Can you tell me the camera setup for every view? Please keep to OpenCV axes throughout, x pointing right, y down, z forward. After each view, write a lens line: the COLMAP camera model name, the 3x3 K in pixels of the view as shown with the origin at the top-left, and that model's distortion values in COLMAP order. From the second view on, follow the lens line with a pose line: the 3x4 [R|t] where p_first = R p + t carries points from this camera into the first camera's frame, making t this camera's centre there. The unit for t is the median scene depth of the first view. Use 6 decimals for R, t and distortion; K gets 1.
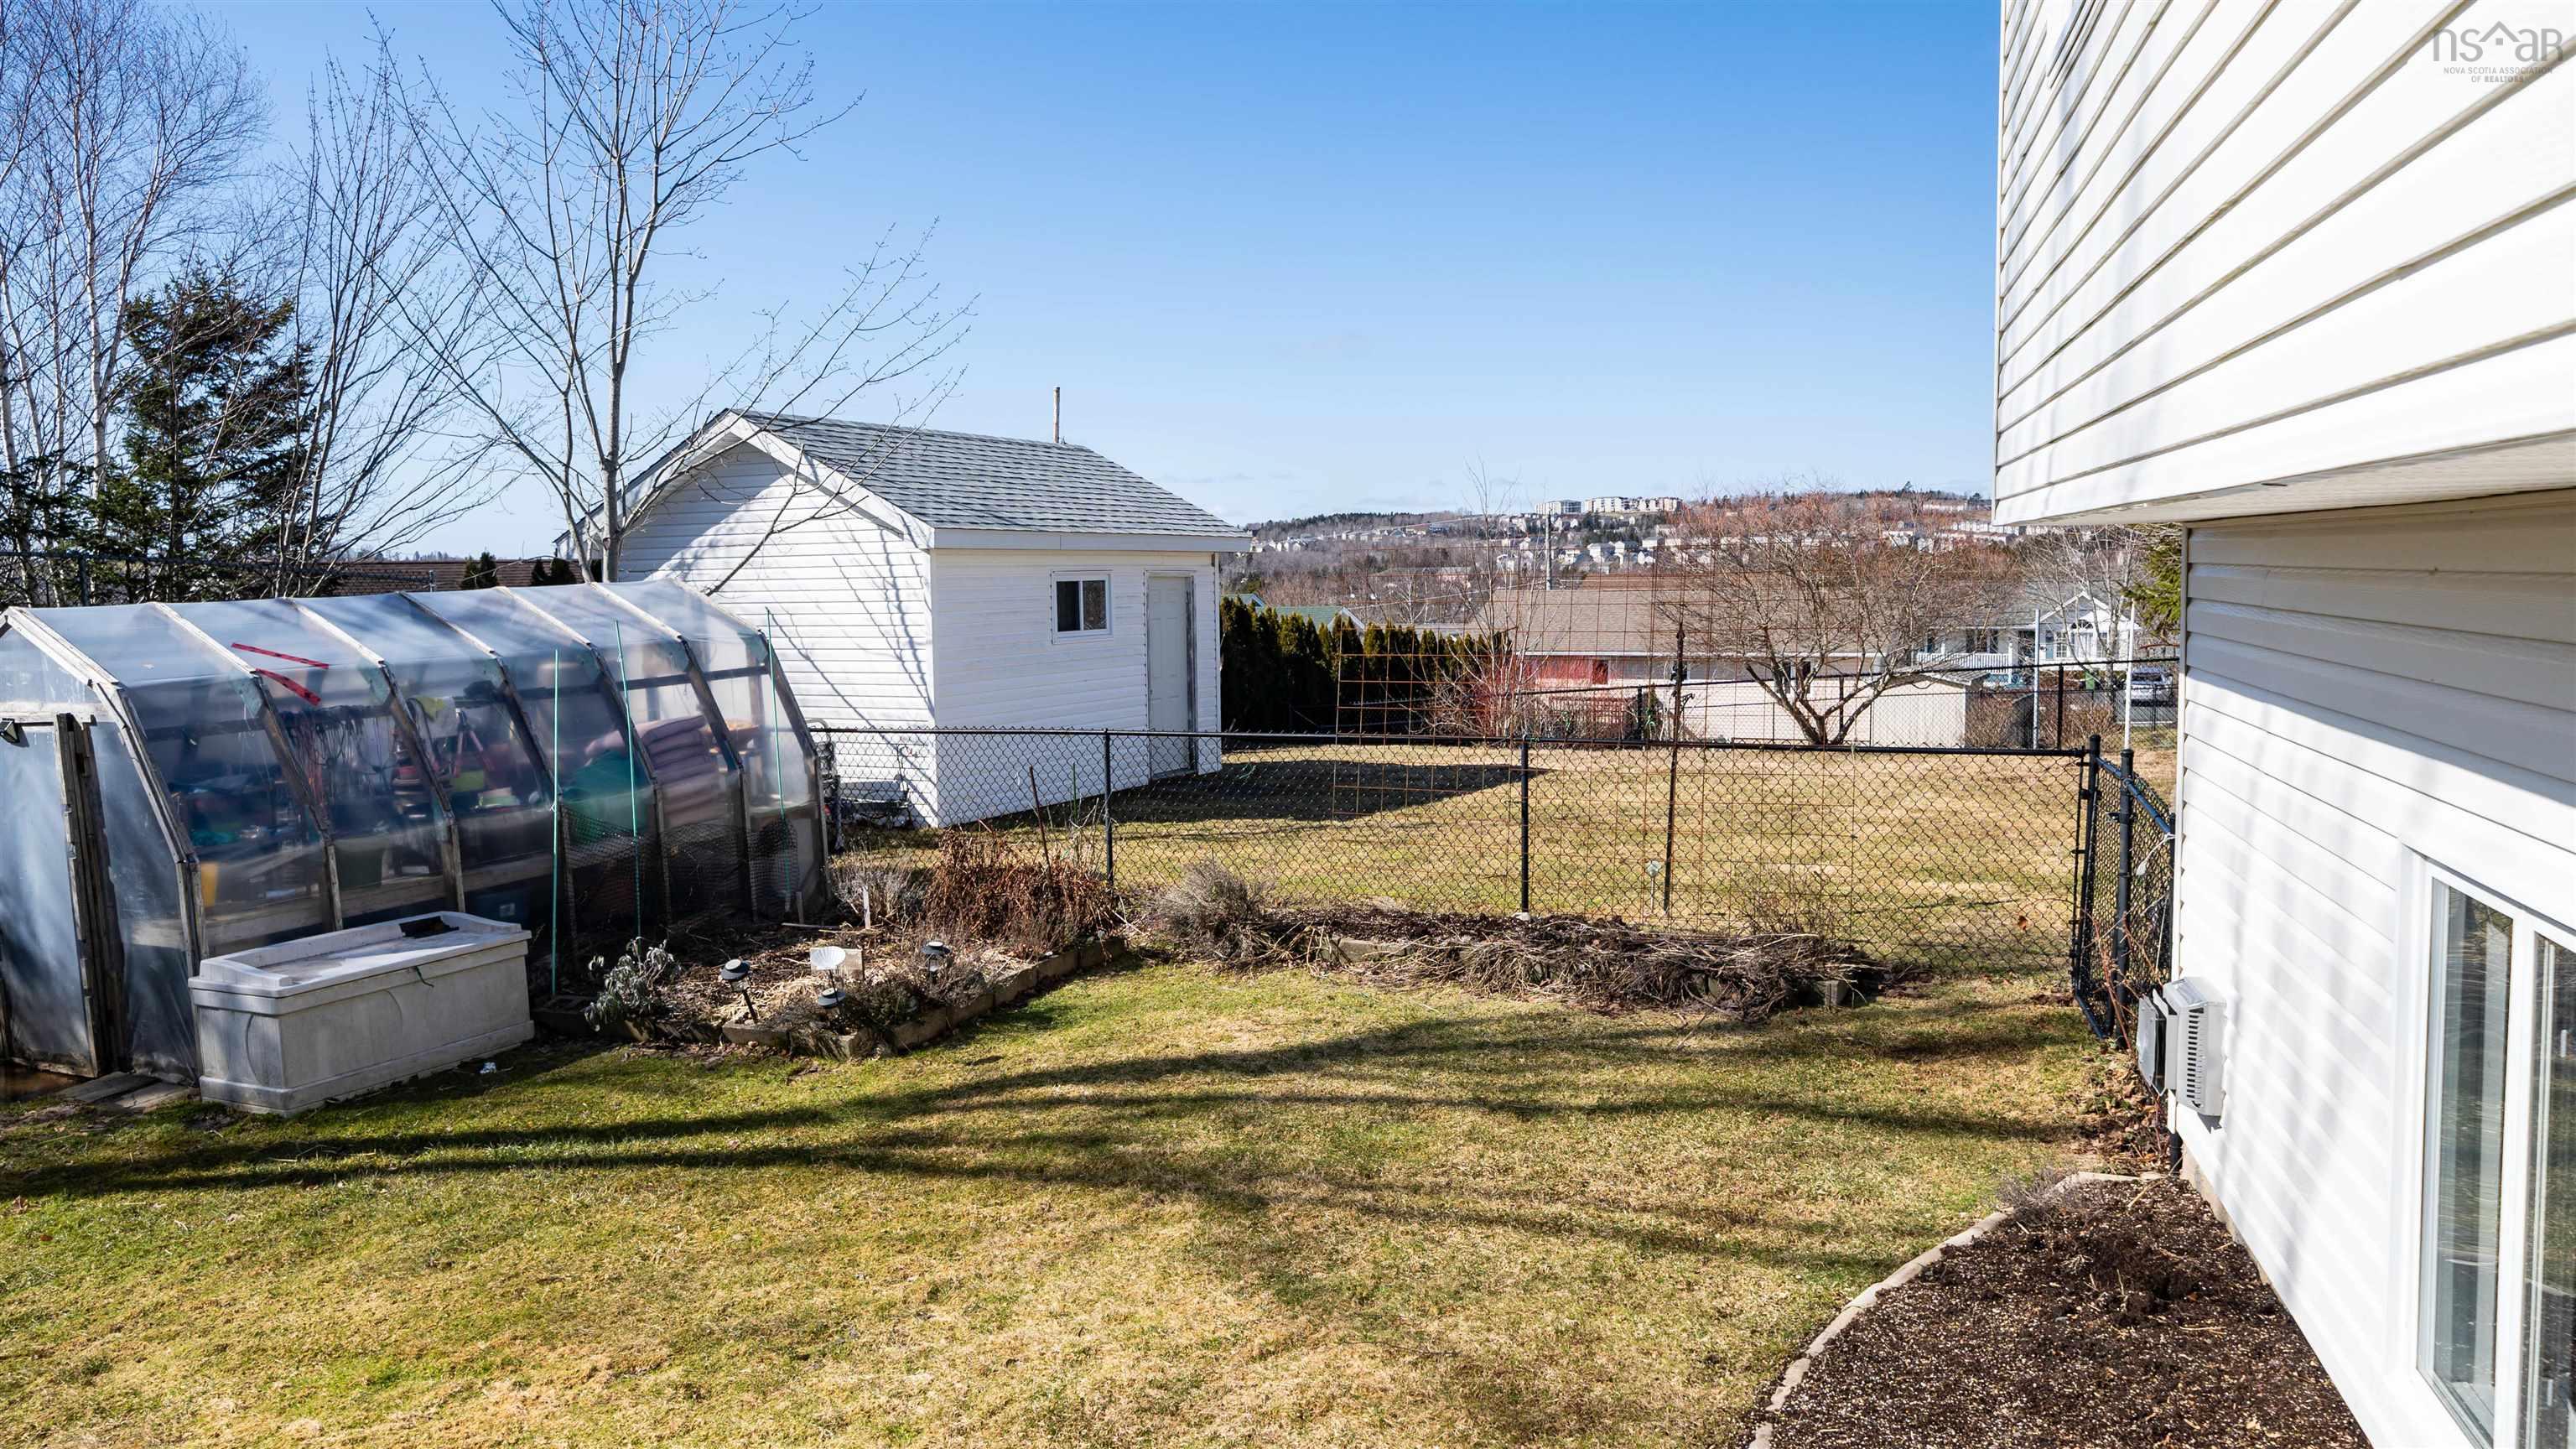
lens RADIAL K [[1856.9, 0, 1288.0], [0, 1856.9, 724.5], [0, 0, 1]] dist [0.007072, 0.002997]
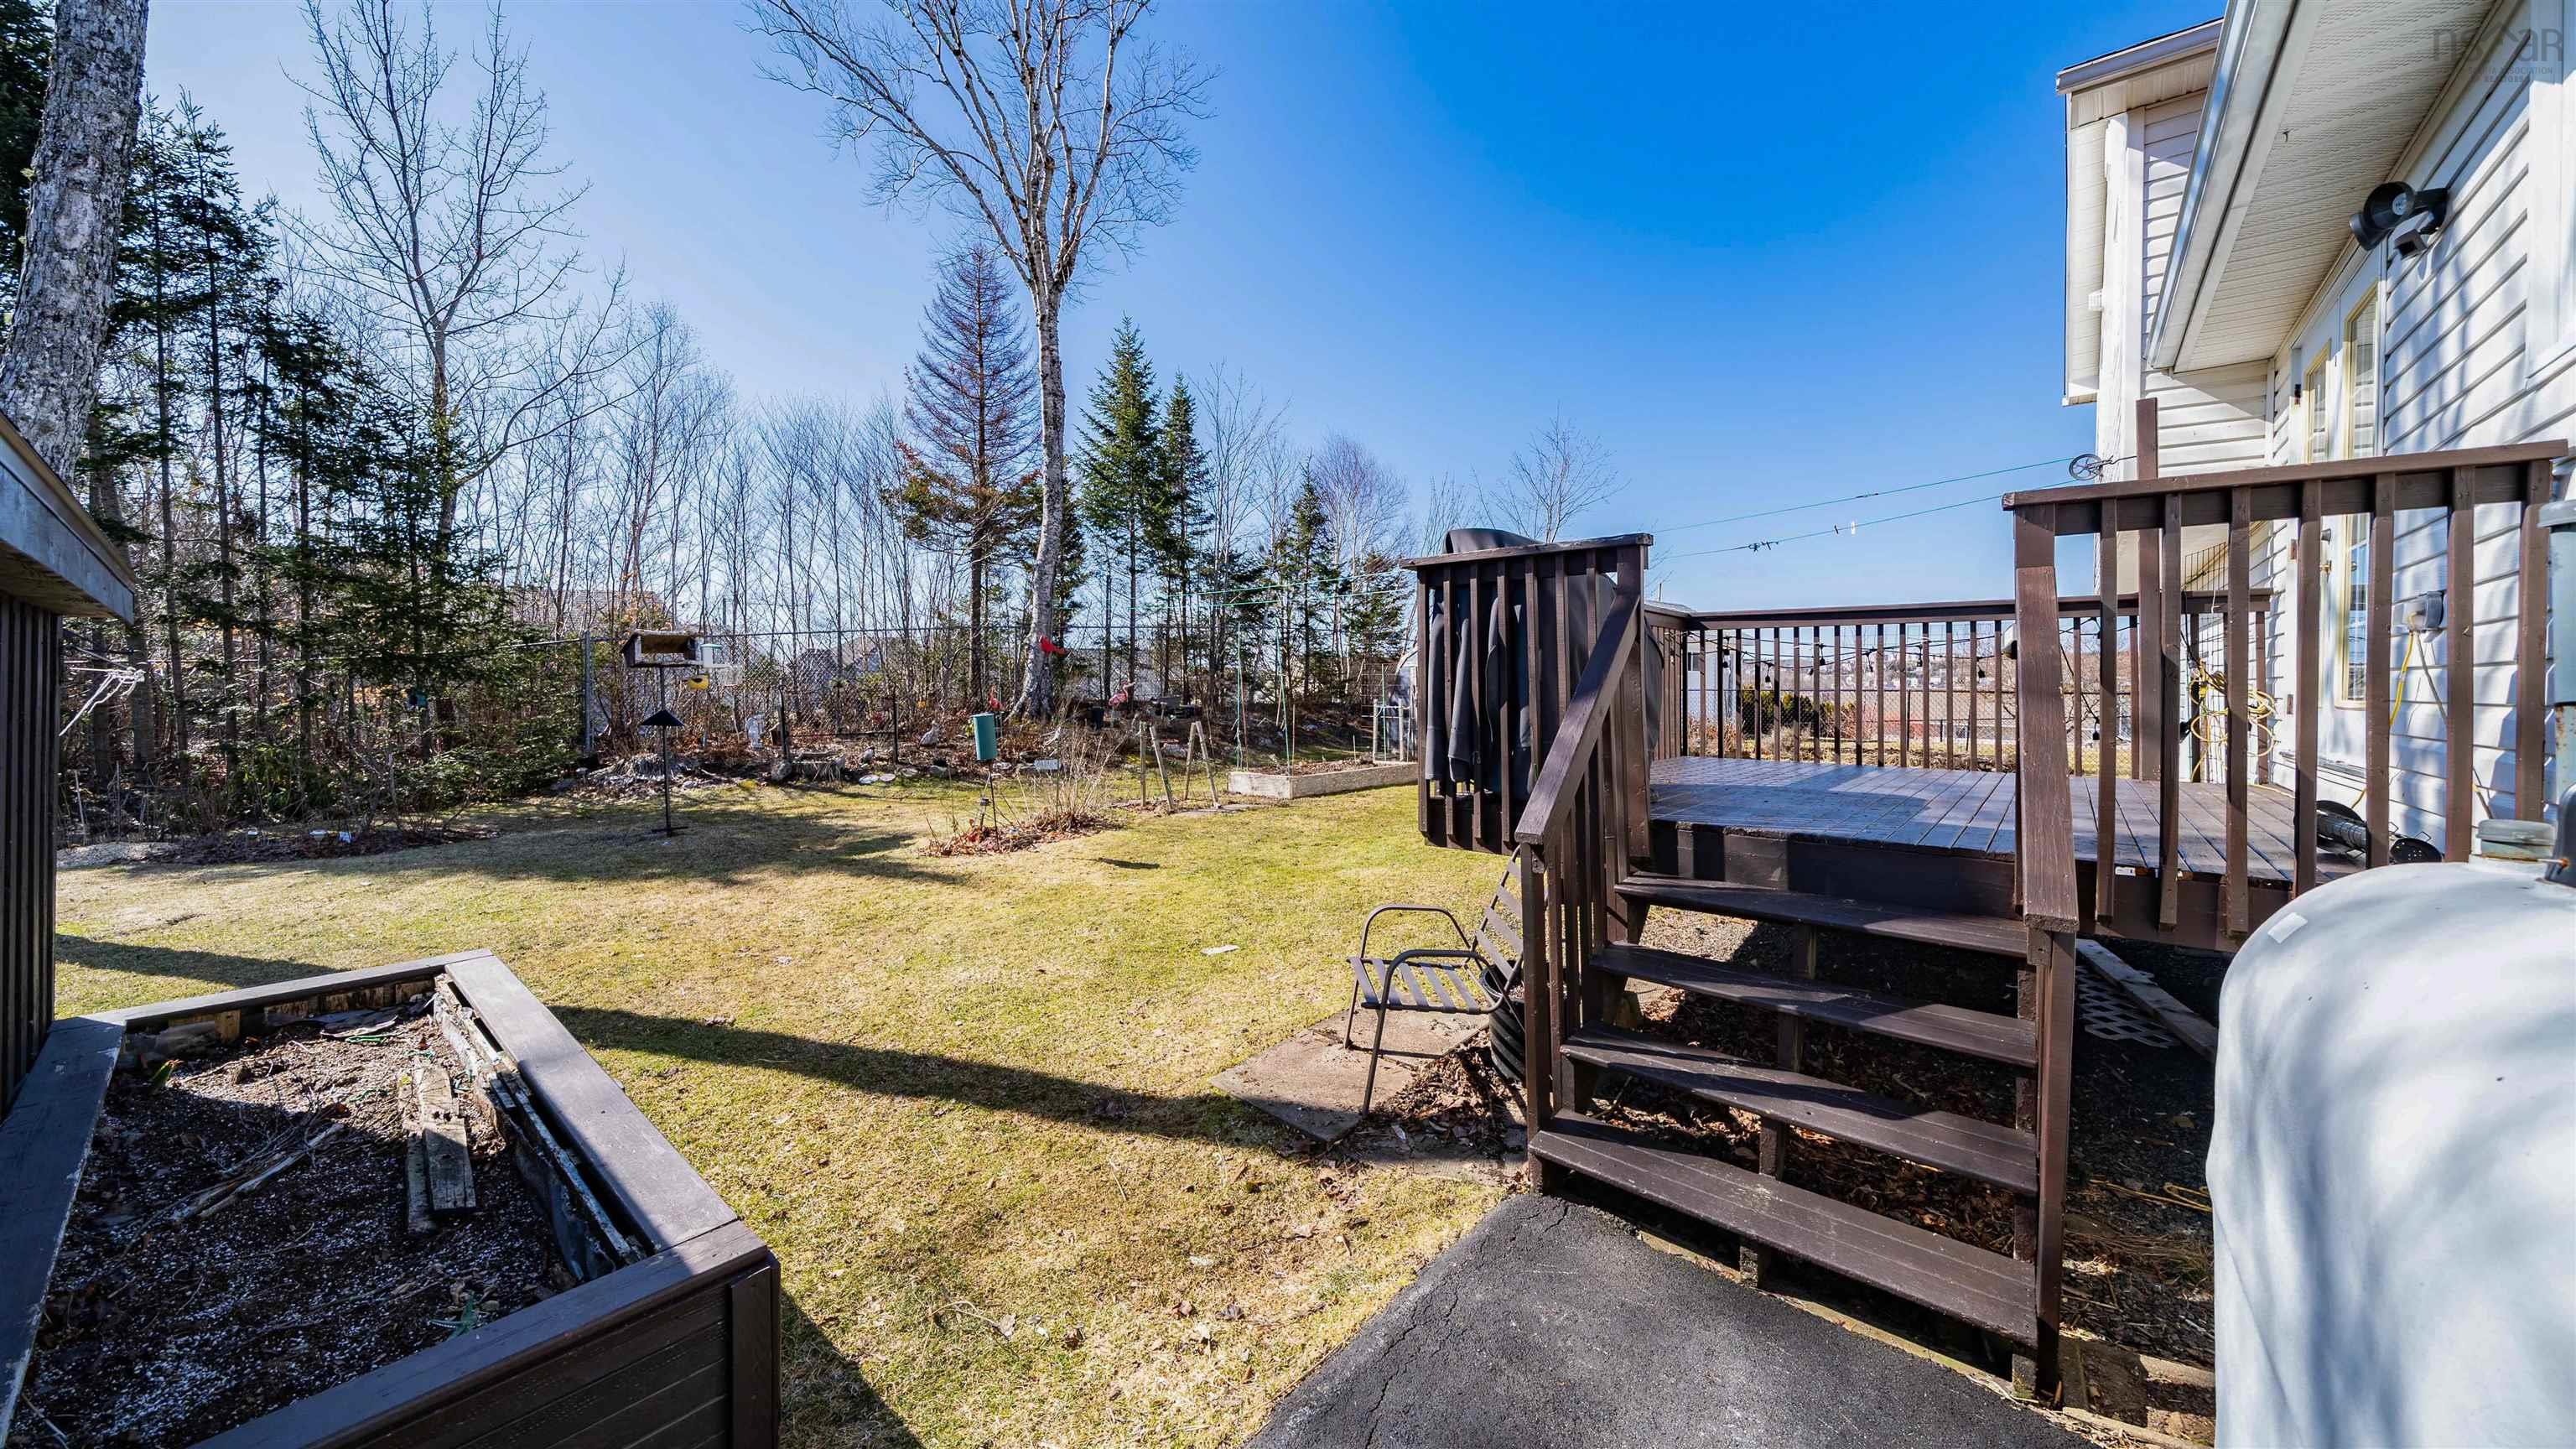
lens RADIAL K [[902.1, 0, 1281.8], [0, 902.1, 675.4], [0, 0, 1]] dist [-0.000337, 0.000001]
pose [[0.904025, 0.031313, -0.426331, -0.180766], [-0.070335, 0.994617, -0.076093, 0.182870], [0.421653, 0.098776, 0.901361, -0.784391]]
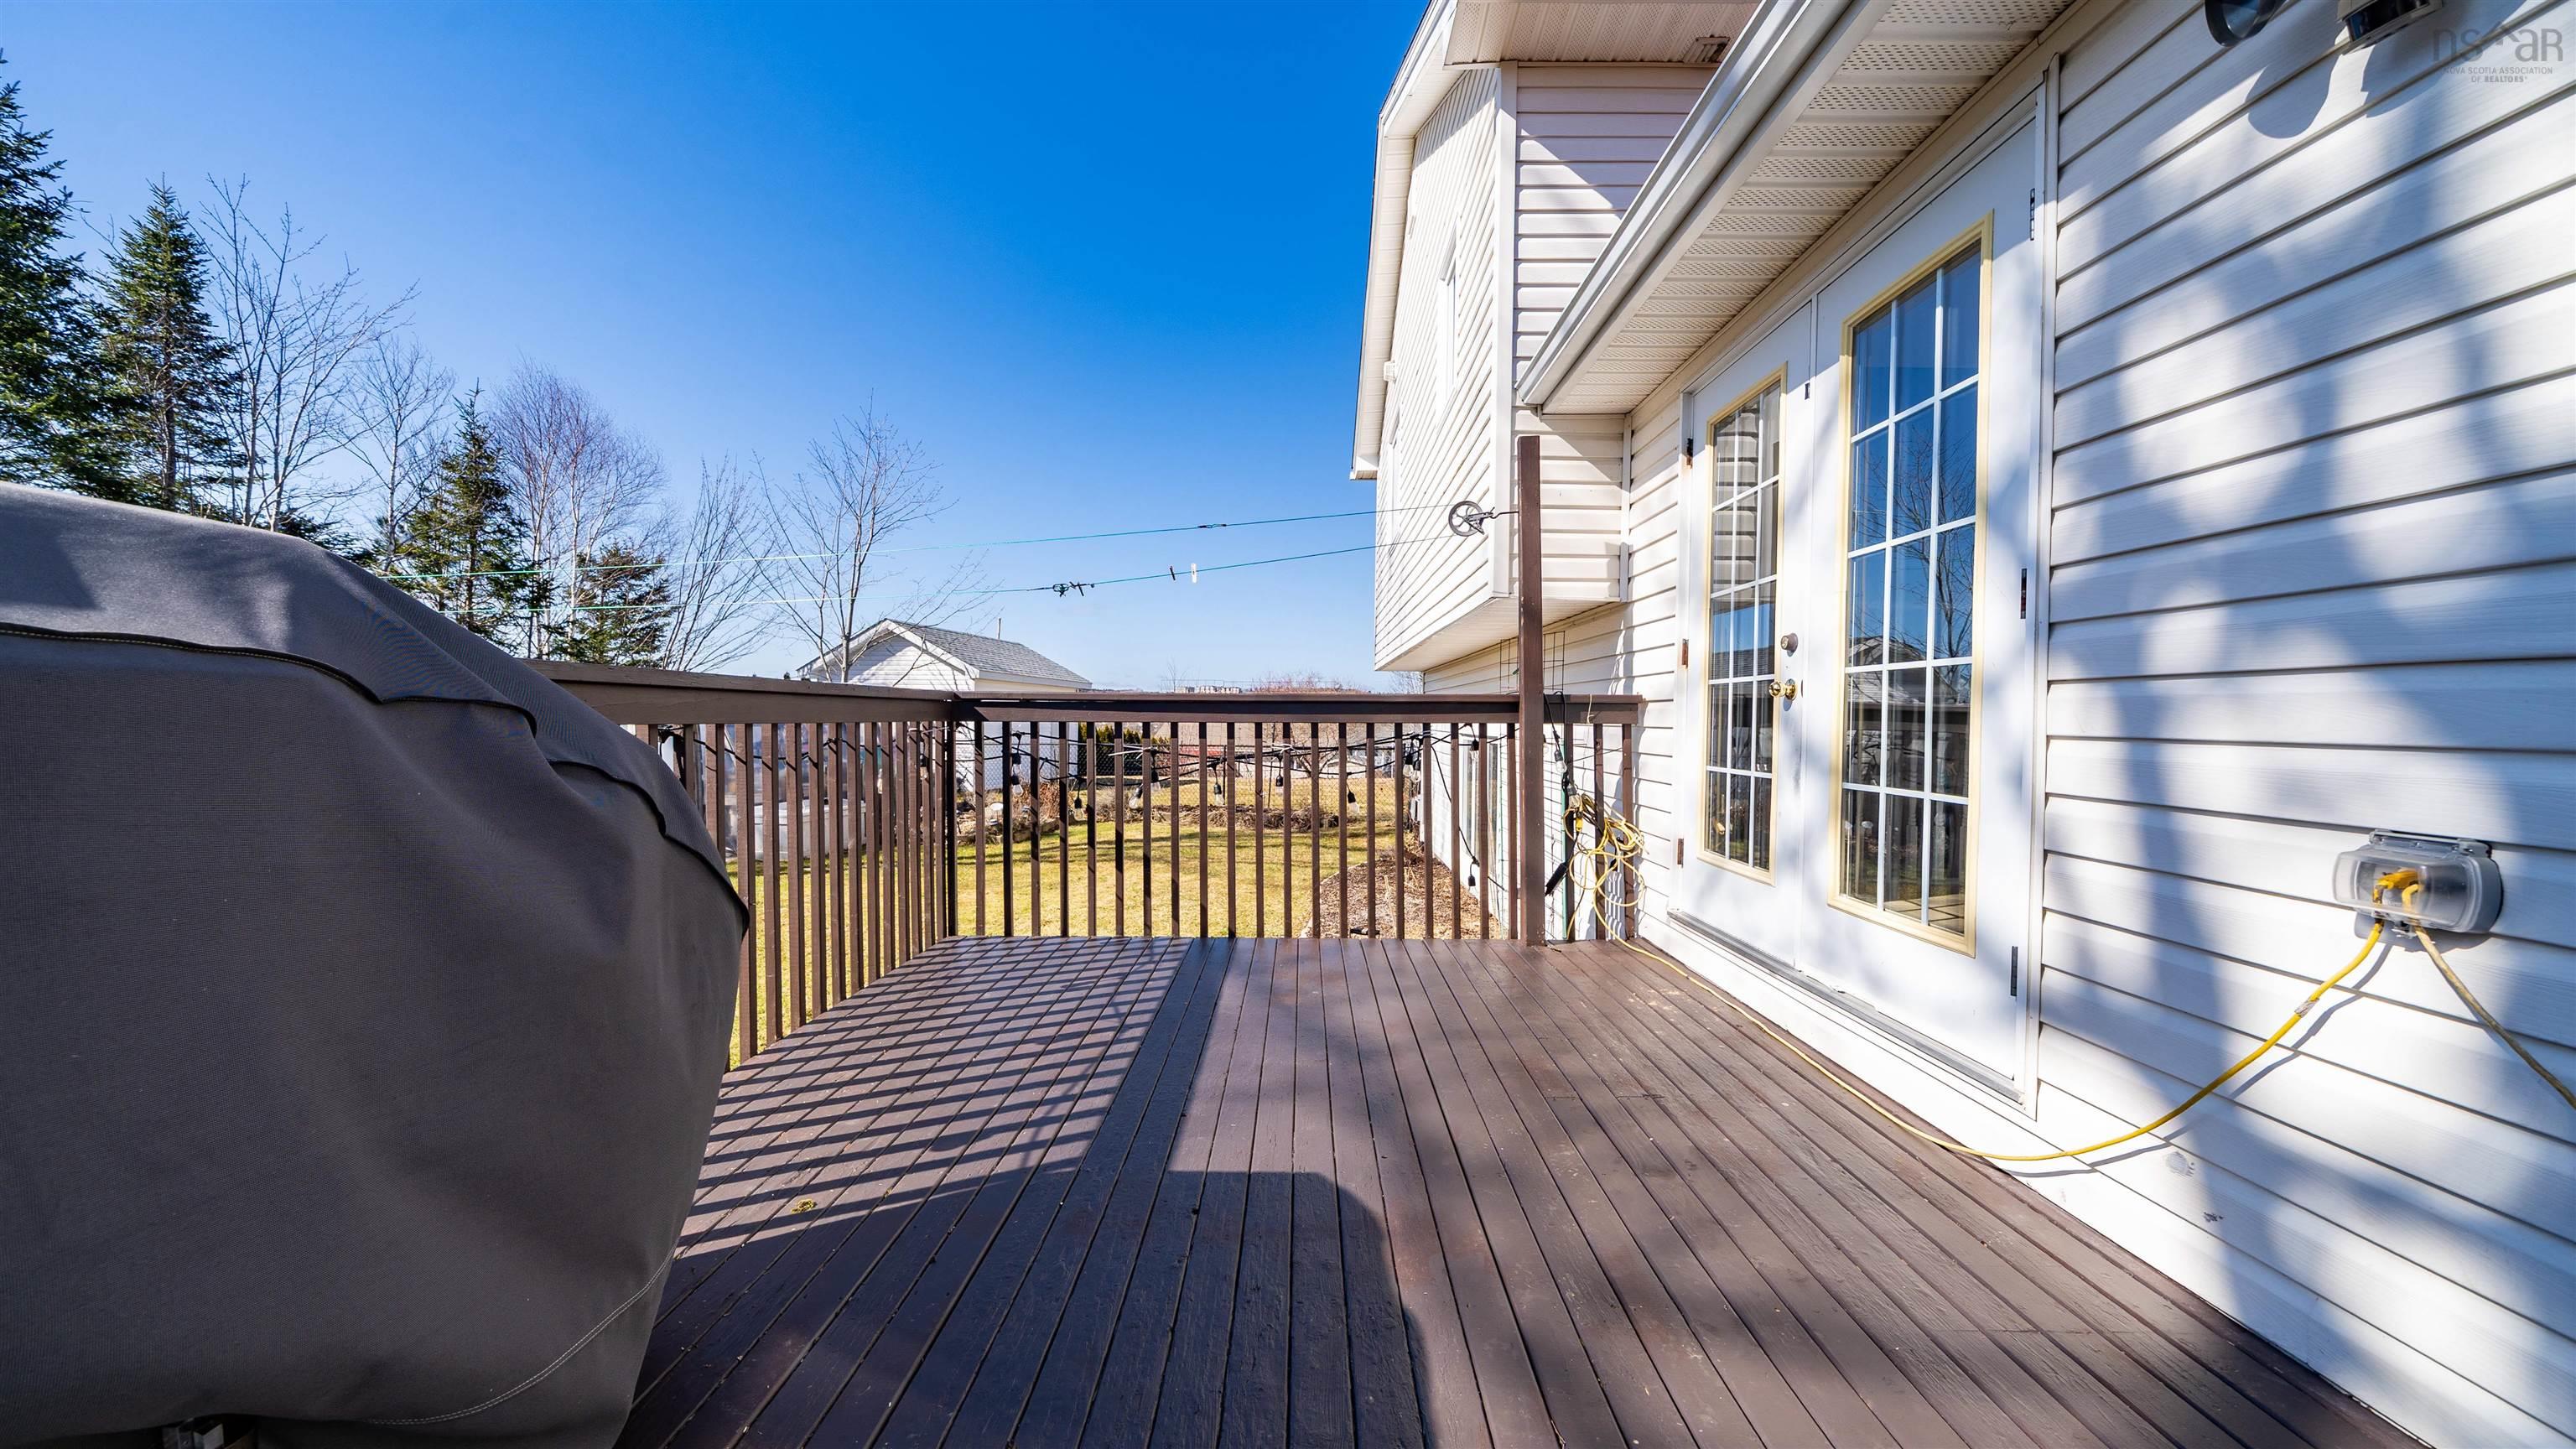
lens RADIAL K [[887.4, 0, 1288.0], [0, 887.4, 724.5], [0, 0, 1]] dist [-0.005993, 0.000109]
pose [[0.967030, 0.031905, 0.252656, -0.148253], [-0.011744, 0.996652, -0.080908, 0.098347], [-0.254392, 0.075273, 0.964167, -0.419991]]
